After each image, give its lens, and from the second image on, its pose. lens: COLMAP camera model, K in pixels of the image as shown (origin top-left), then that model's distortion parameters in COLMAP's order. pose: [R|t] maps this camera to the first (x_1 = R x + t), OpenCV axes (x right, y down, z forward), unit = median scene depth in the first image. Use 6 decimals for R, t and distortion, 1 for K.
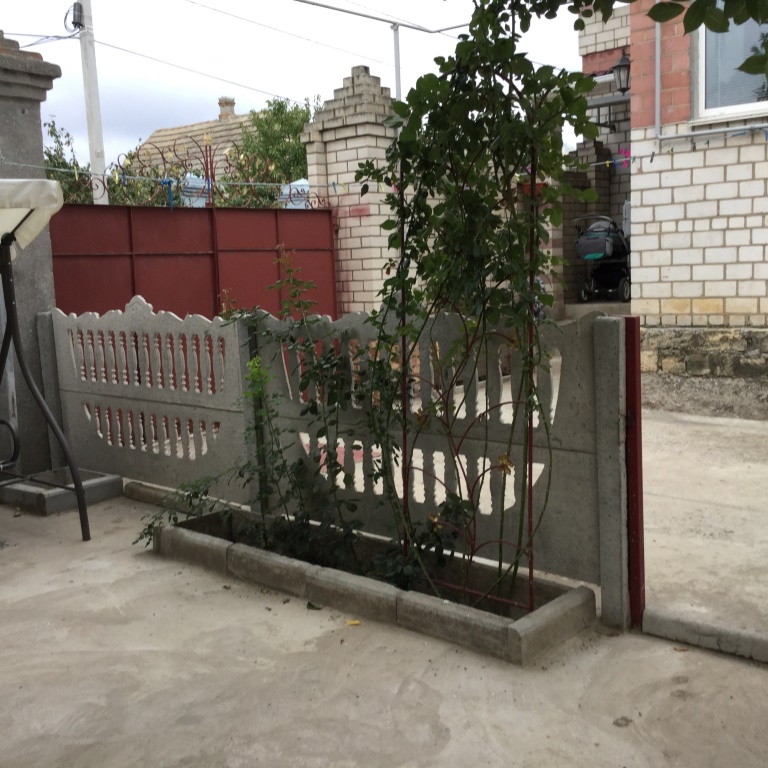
lens RADIAL K [[923.5, 0, 383.6], [0, 923.5, 384.8], [0, 0, 1]] dist [0.055274, 0.000000]
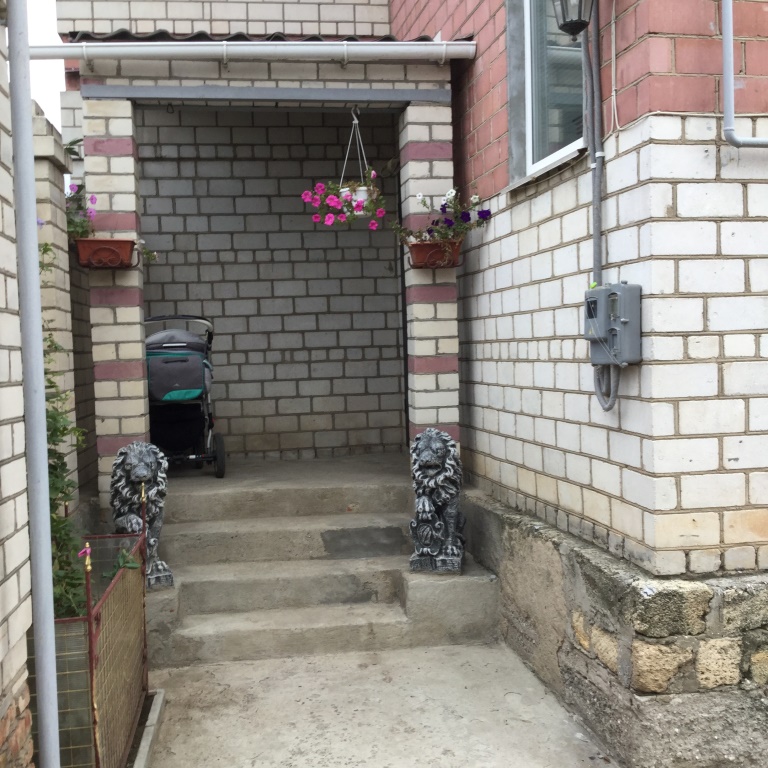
lens RADIAL K [[923.5, 0, 383.0], [0, 923.5, 389.9], [0, 0, 1]] dist [0.055274, 0.000000]
pose [[0.620397, -0.013491, 0.784172, -0.137683], [0.101064, 0.992891, -0.062874, -0.137911], [-0.777749, 0.118258, 0.617350, 0.857696]]
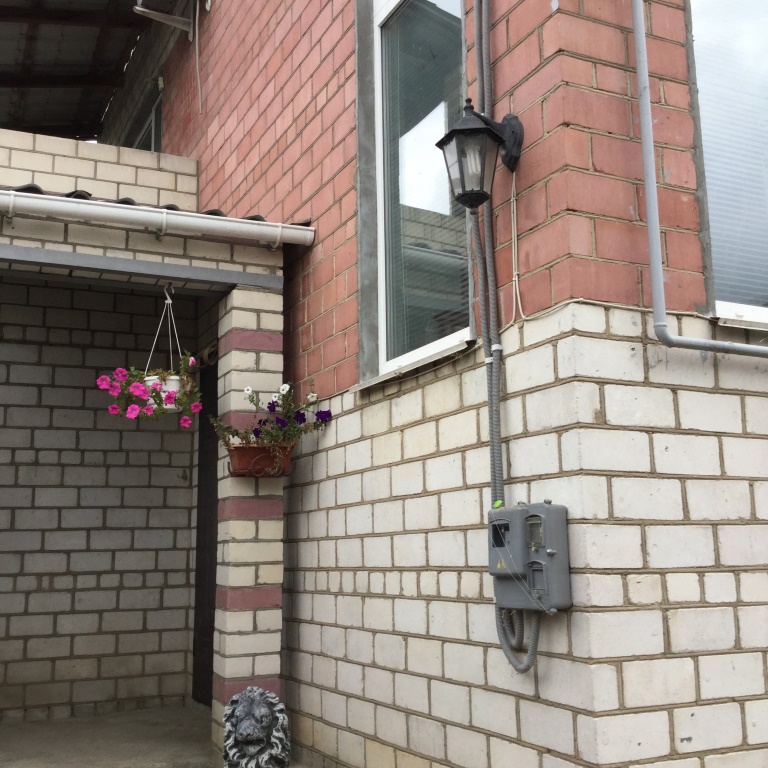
lens RADIAL K [[923.5, 0, 387.5], [0, 923.5, 380.3], [0, 0, 1]] dist [0.055274, 0.000000]
pose [[0.391759, 0.208876, 0.896045, -0.063214], [0.112246, 0.955765, -0.271872, -0.160636], [-0.913195, 0.207086, 0.350984, 0.956481]]
